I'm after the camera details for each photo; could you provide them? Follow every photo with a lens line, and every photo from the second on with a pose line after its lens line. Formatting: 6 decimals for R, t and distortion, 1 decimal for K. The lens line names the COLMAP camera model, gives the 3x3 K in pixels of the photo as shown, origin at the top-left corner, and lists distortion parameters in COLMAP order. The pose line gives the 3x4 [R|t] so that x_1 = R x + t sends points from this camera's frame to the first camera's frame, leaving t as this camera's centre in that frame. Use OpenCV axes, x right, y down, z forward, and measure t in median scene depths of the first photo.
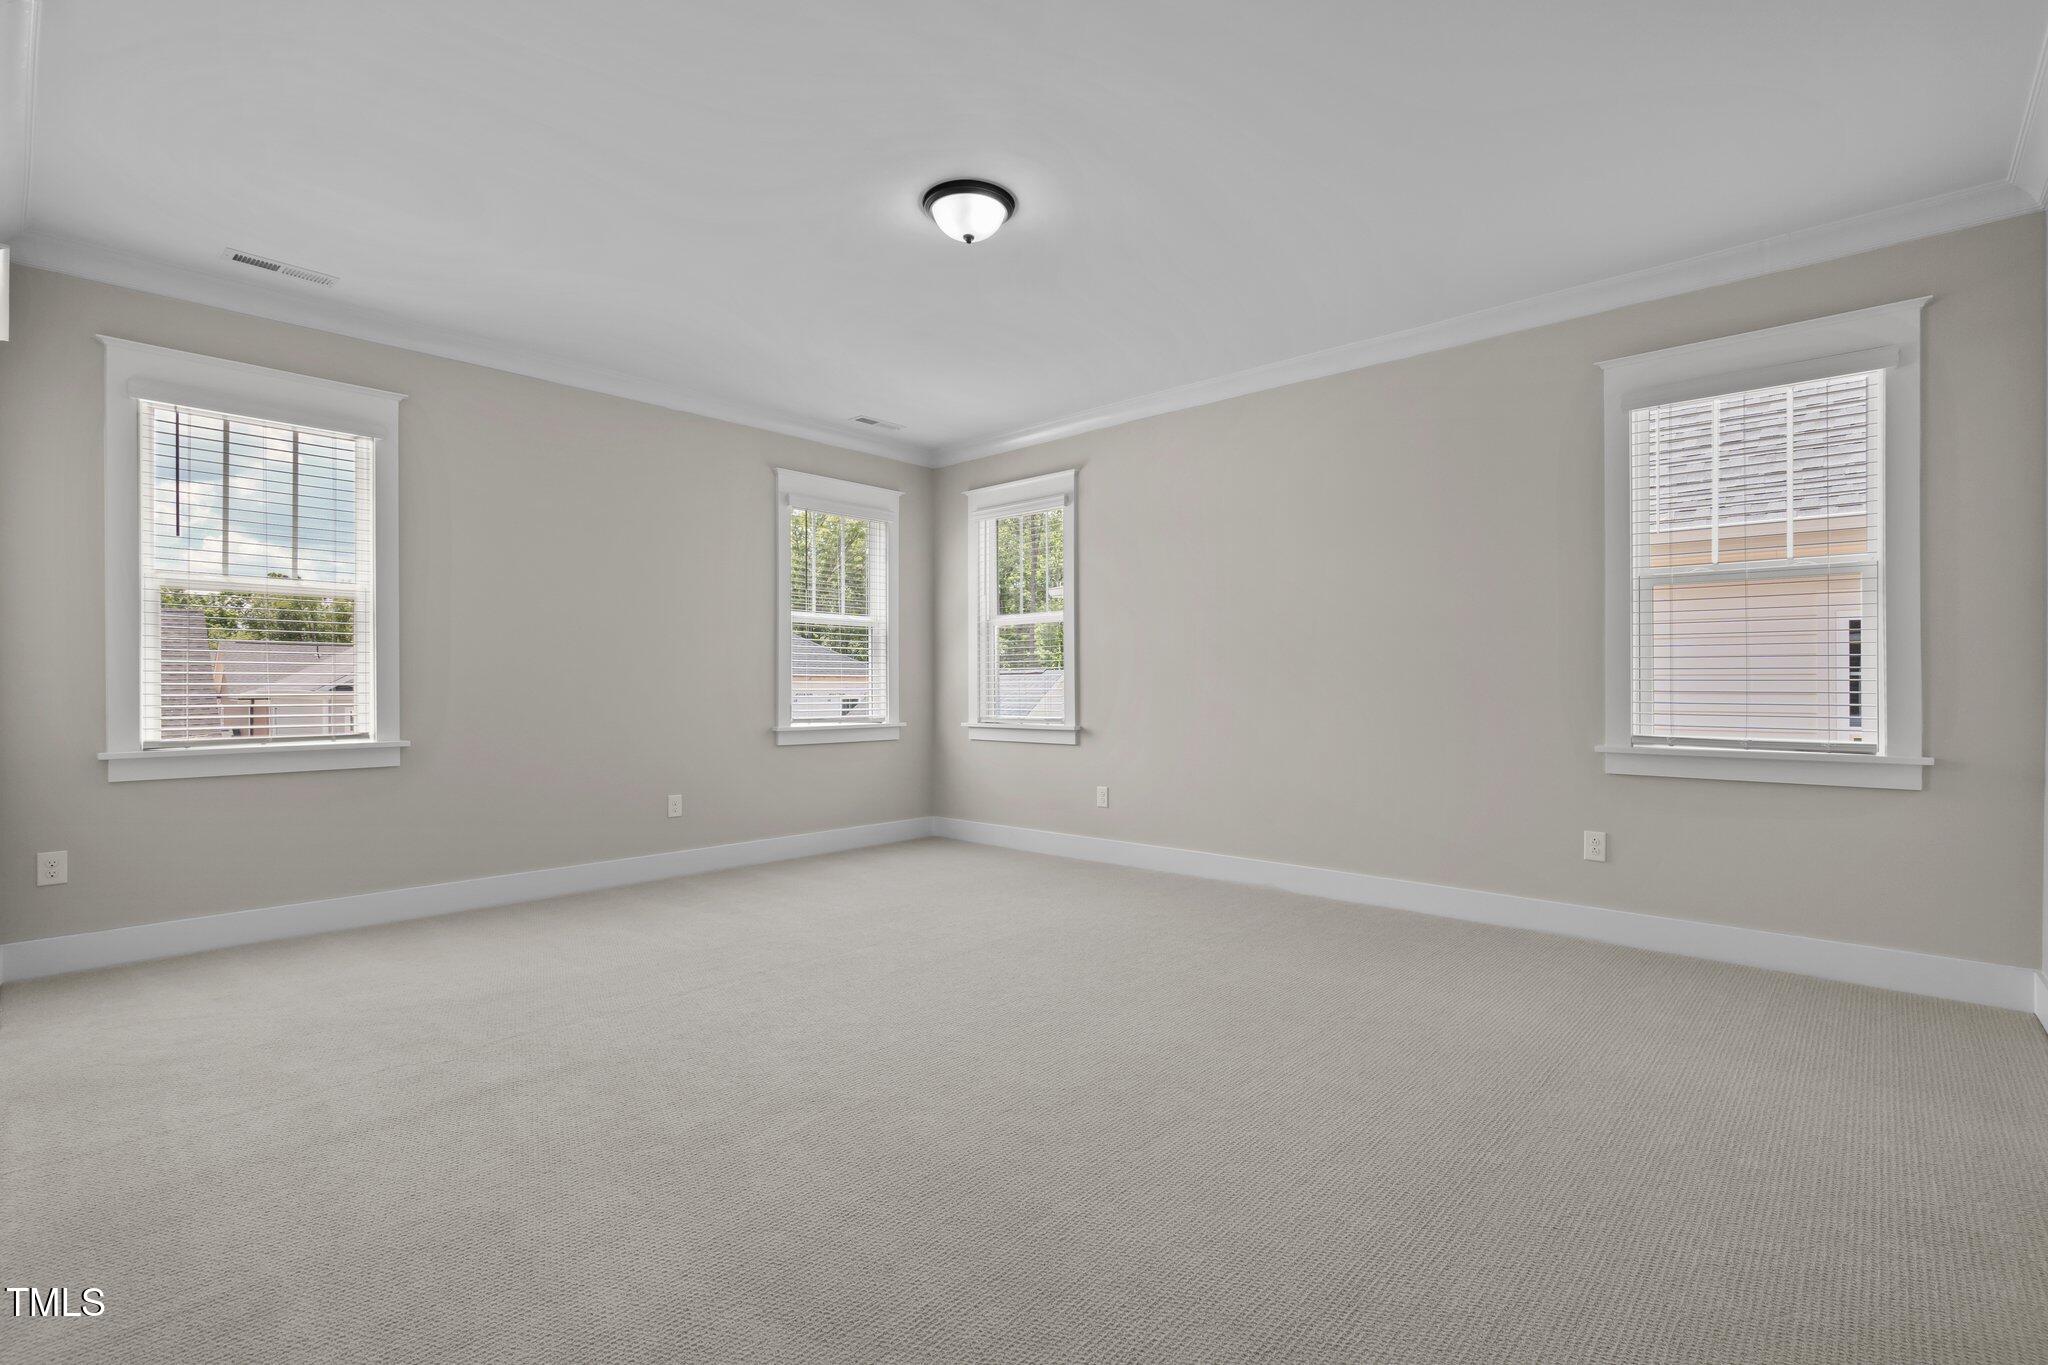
lens RADIAL K [[937.2, 0, 1027.1], [0, 937.2, 673.0], [0, 0, 1]] dist [-0.000899, 0.004223]
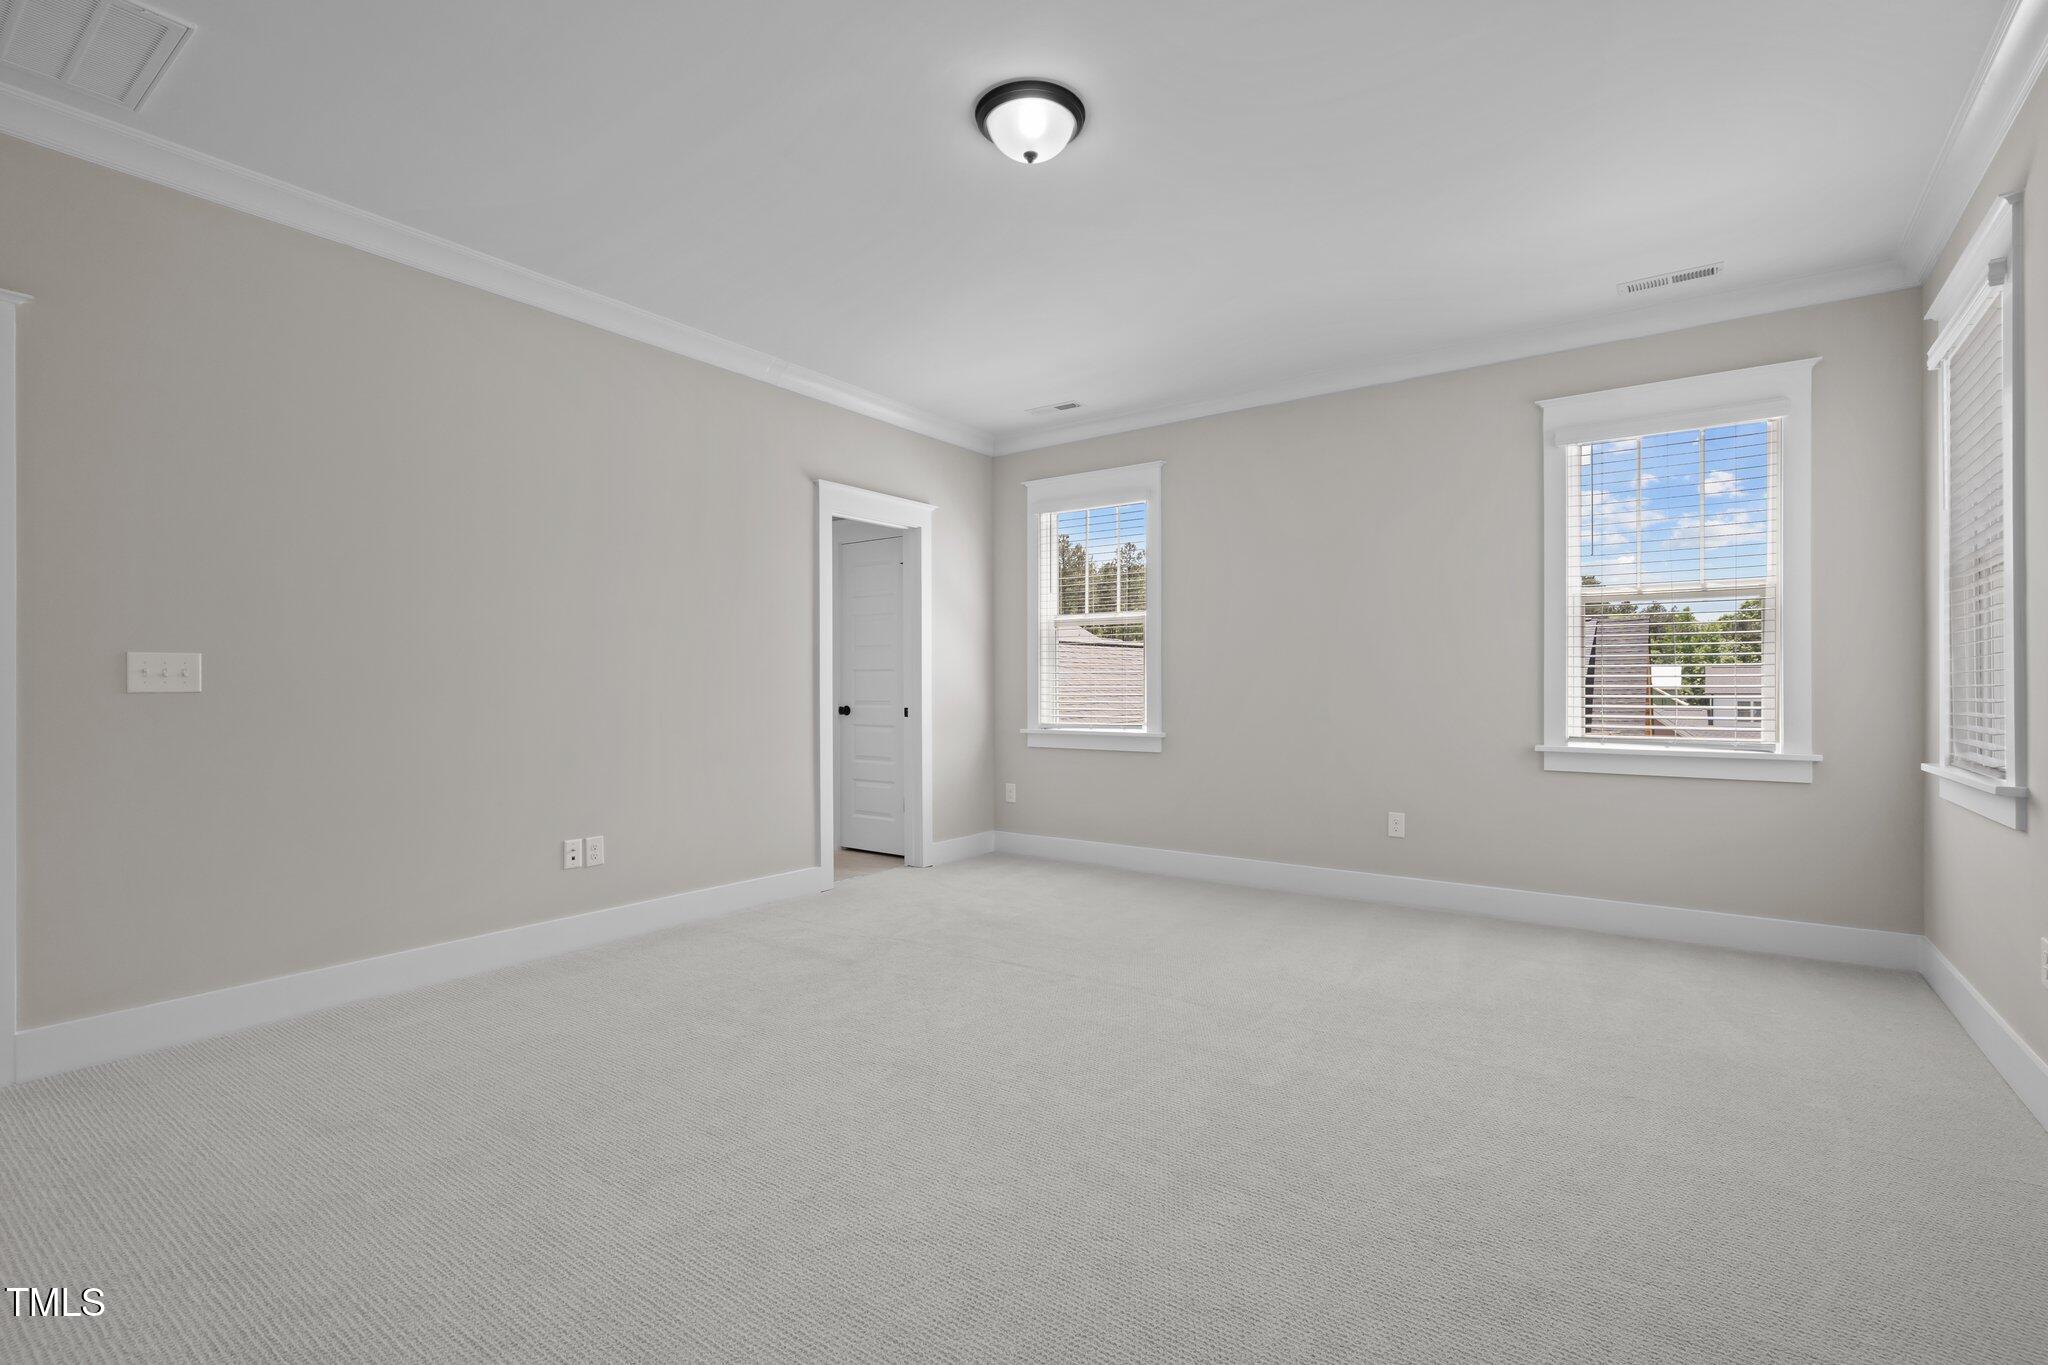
lens RADIAL K [[937.2, 0, 981.3], [0, 937.2, 681.1], [0, 0, 1]] dist [-0.000899, 0.004223]
pose [[0.100401, -0.008119, -0.994914, 0.438224], [0.011097, 0.999914, -0.007040, 0.006192], [0.994885, -0.010334, 0.100482, 0.478638]]
